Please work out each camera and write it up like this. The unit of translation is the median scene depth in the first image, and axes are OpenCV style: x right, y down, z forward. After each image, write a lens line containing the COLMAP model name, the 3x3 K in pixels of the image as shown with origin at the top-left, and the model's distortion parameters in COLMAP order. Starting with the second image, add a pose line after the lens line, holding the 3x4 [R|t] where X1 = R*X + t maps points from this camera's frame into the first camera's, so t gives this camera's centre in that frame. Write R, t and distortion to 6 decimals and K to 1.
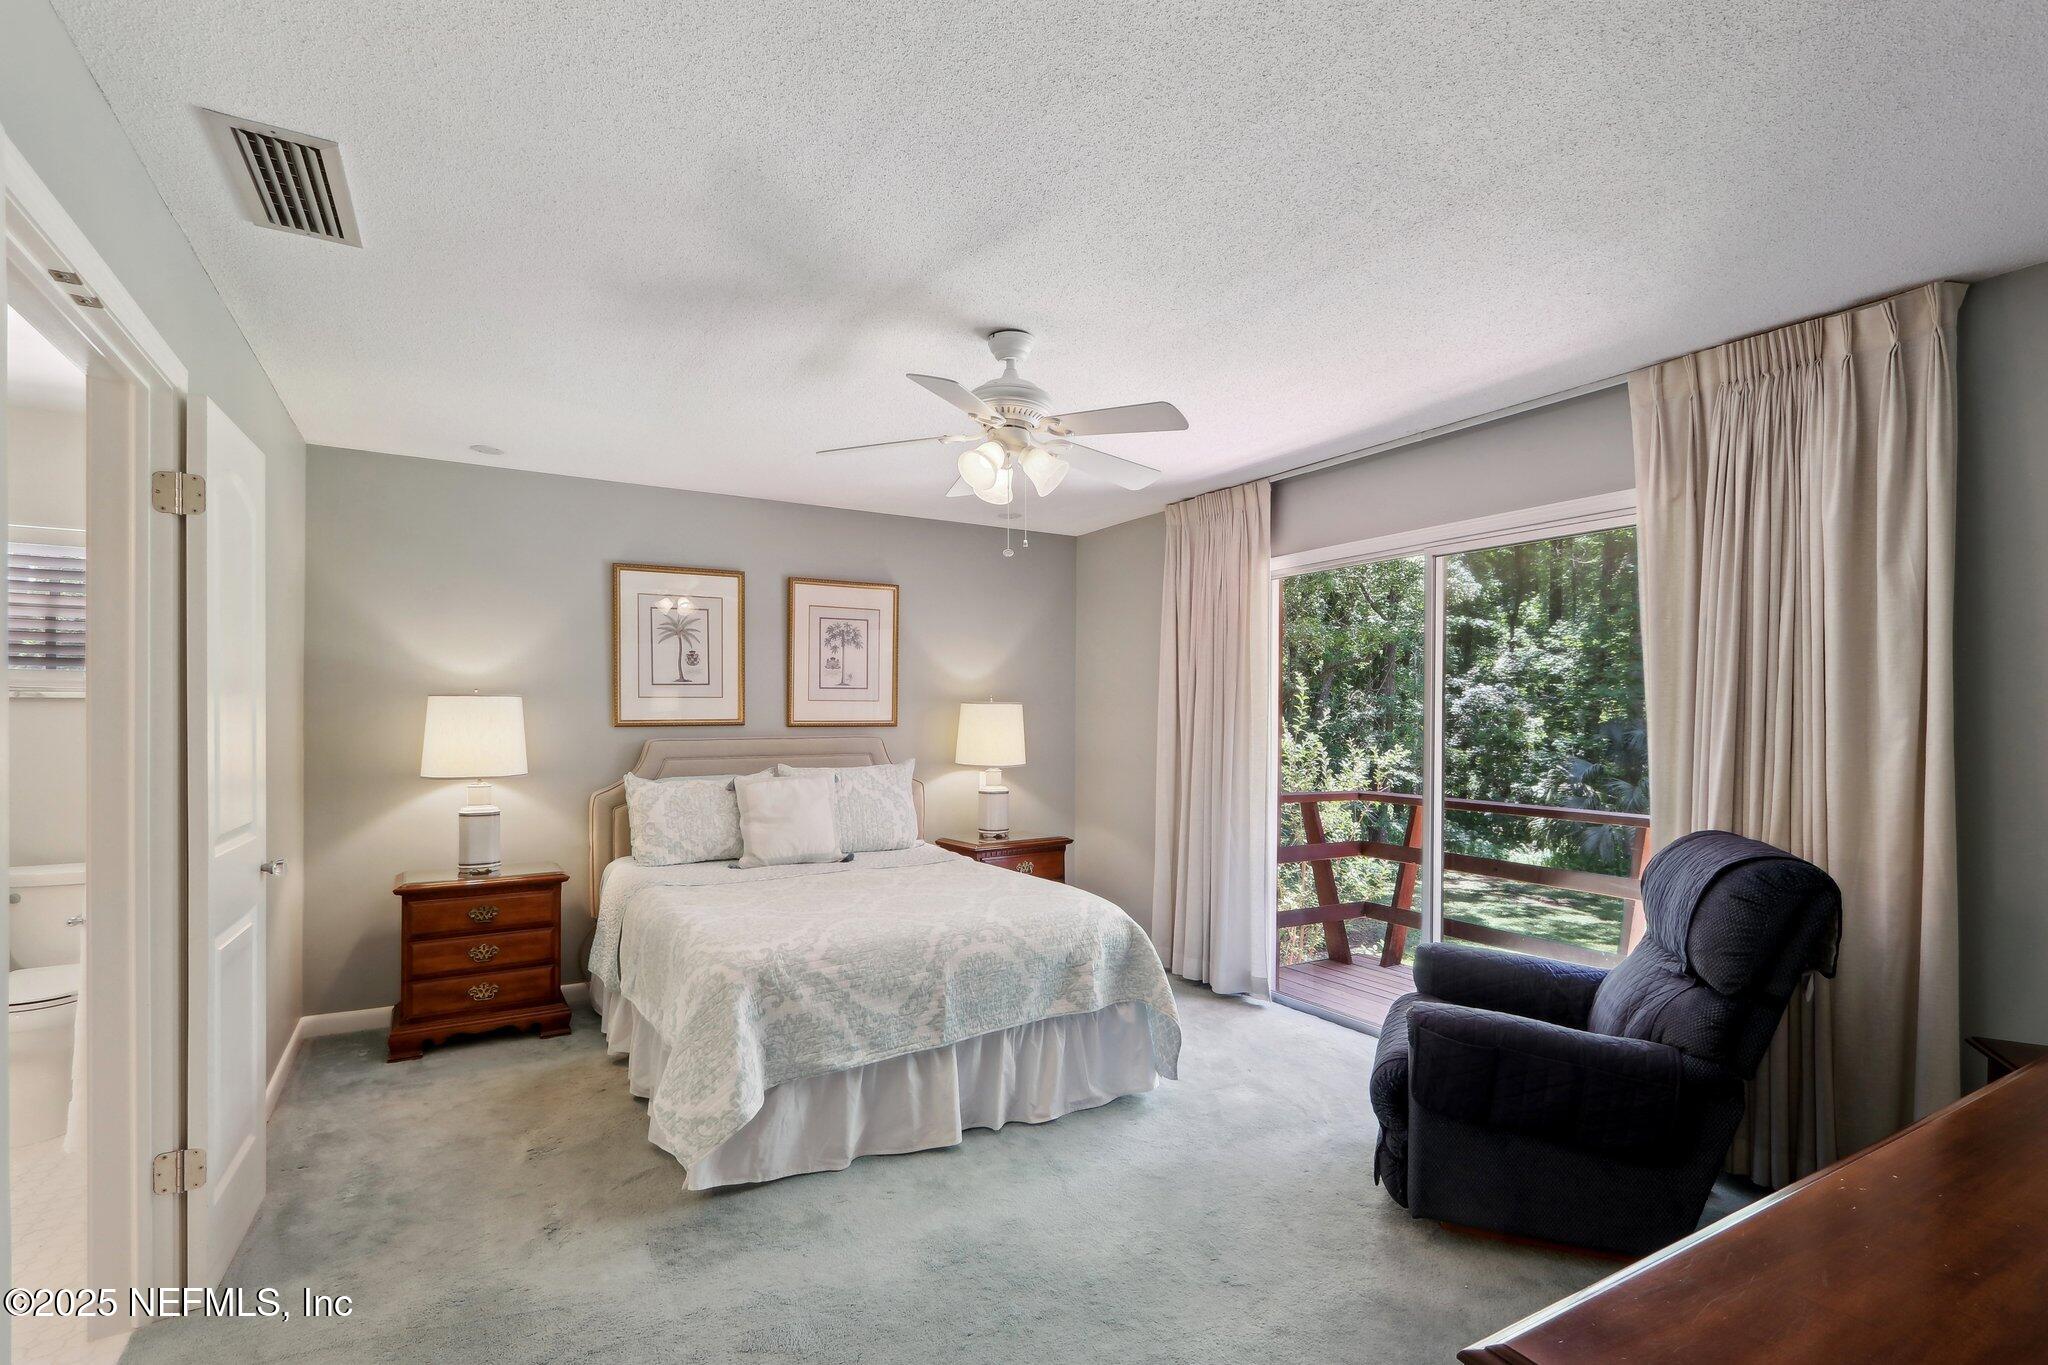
lens RADIAL K [[933.7, 0, 1015.0], [0, 933.7, 721.7], [0, 0, 1]] dist [-0.003145, -0.000129]
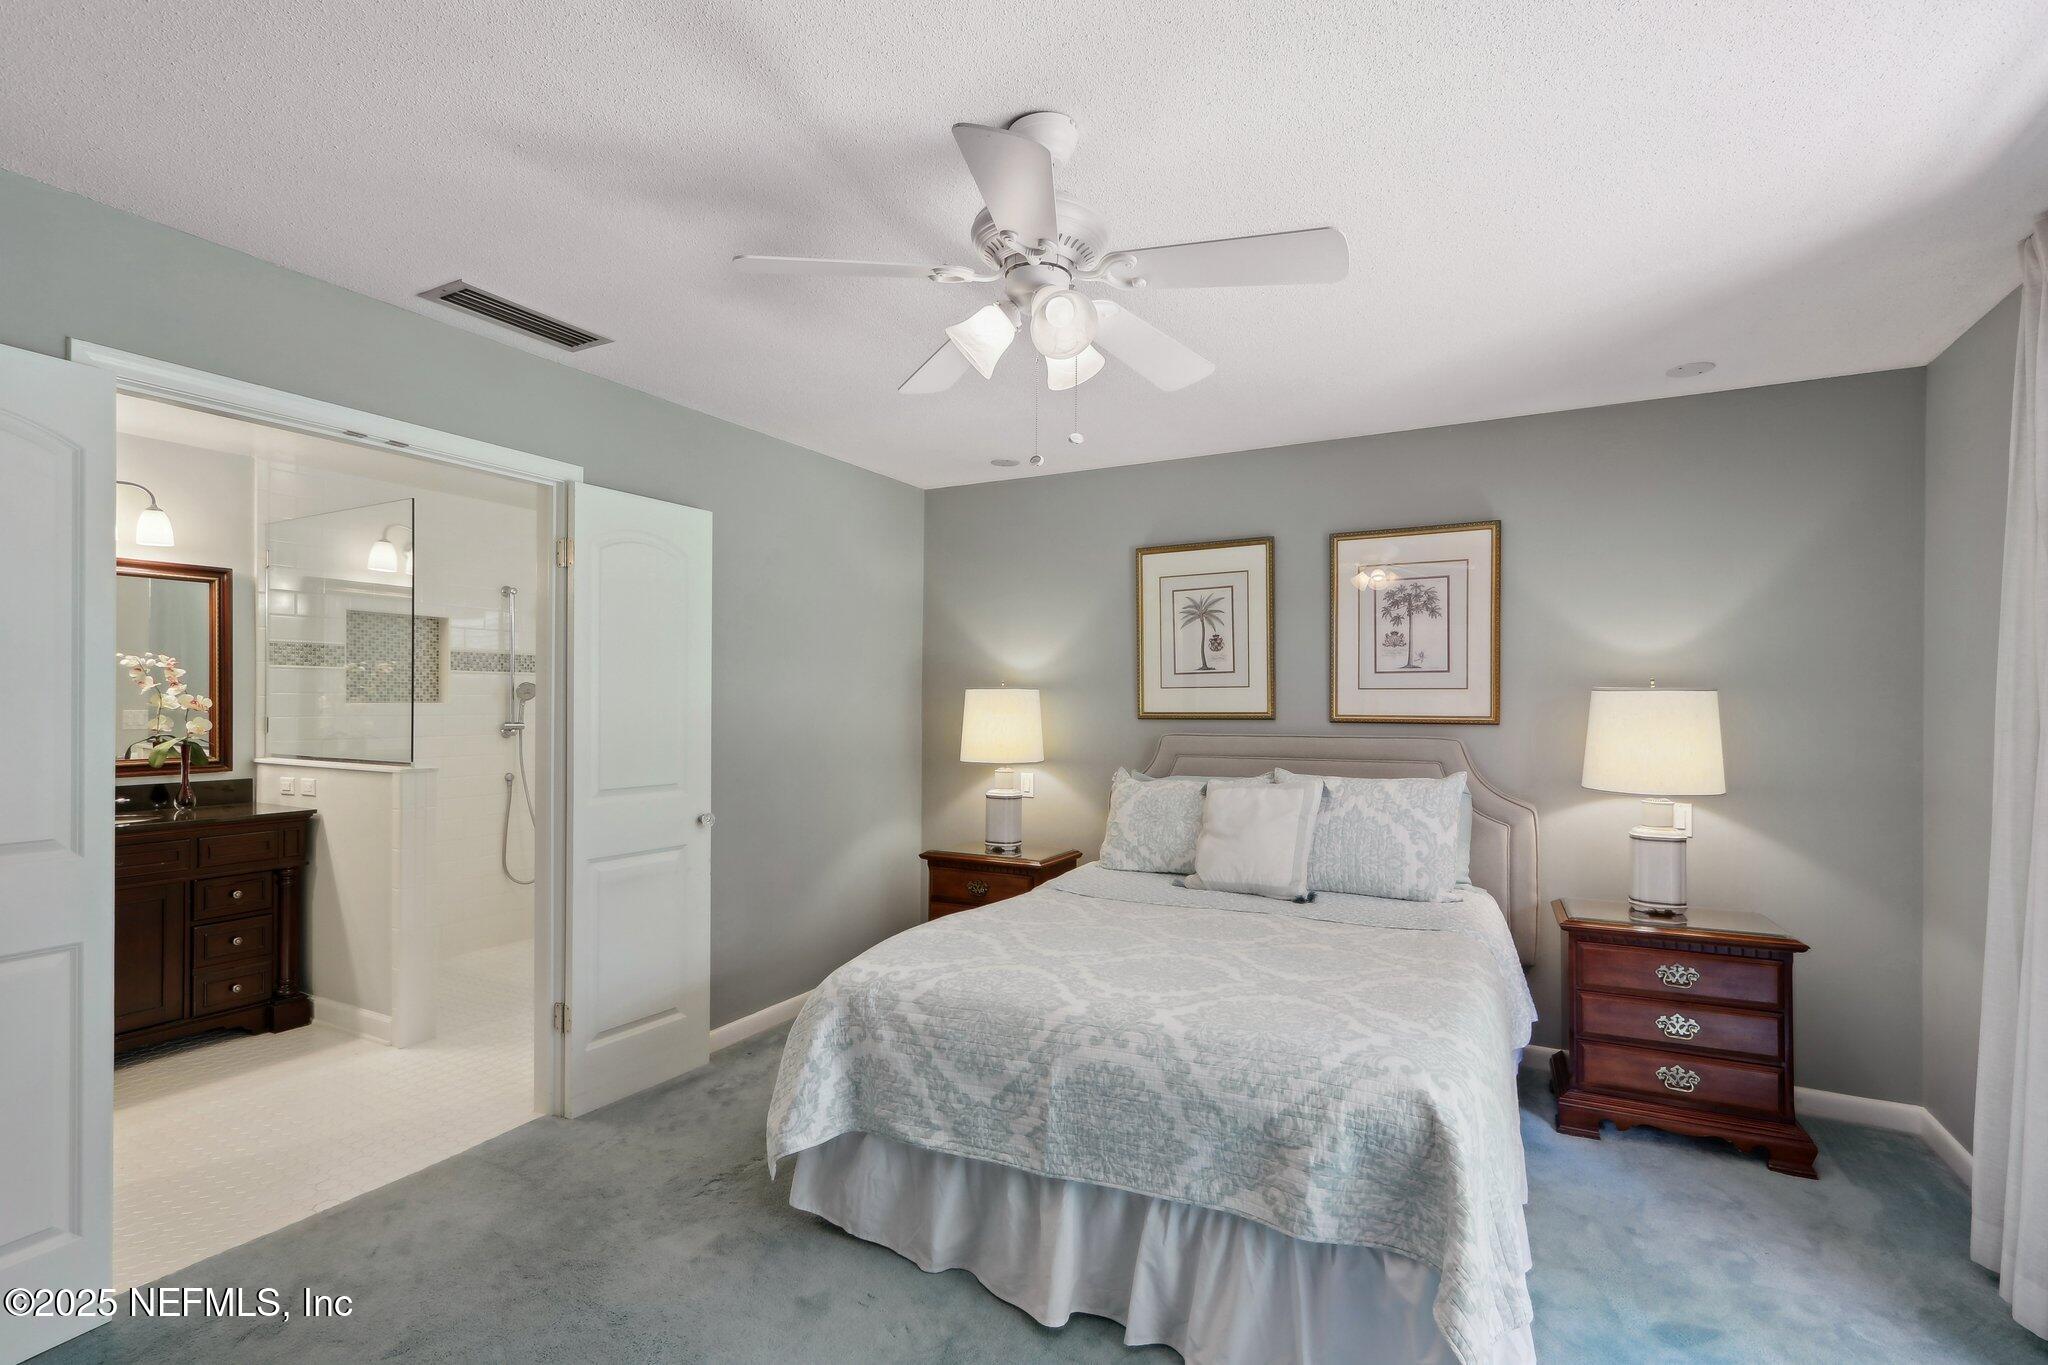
lens RADIAL K [[941.6, 0, 1016.3], [0, 941.6, 702.2], [0, 0, 1]] dist [-0.002168, -0.000129]
pose [[0.512806, -0.000939, -0.858504, 0.460560], [-0.010839, 0.999913, -0.007568, -0.004251], [0.858436, 0.013187, 0.512751, 0.538632]]
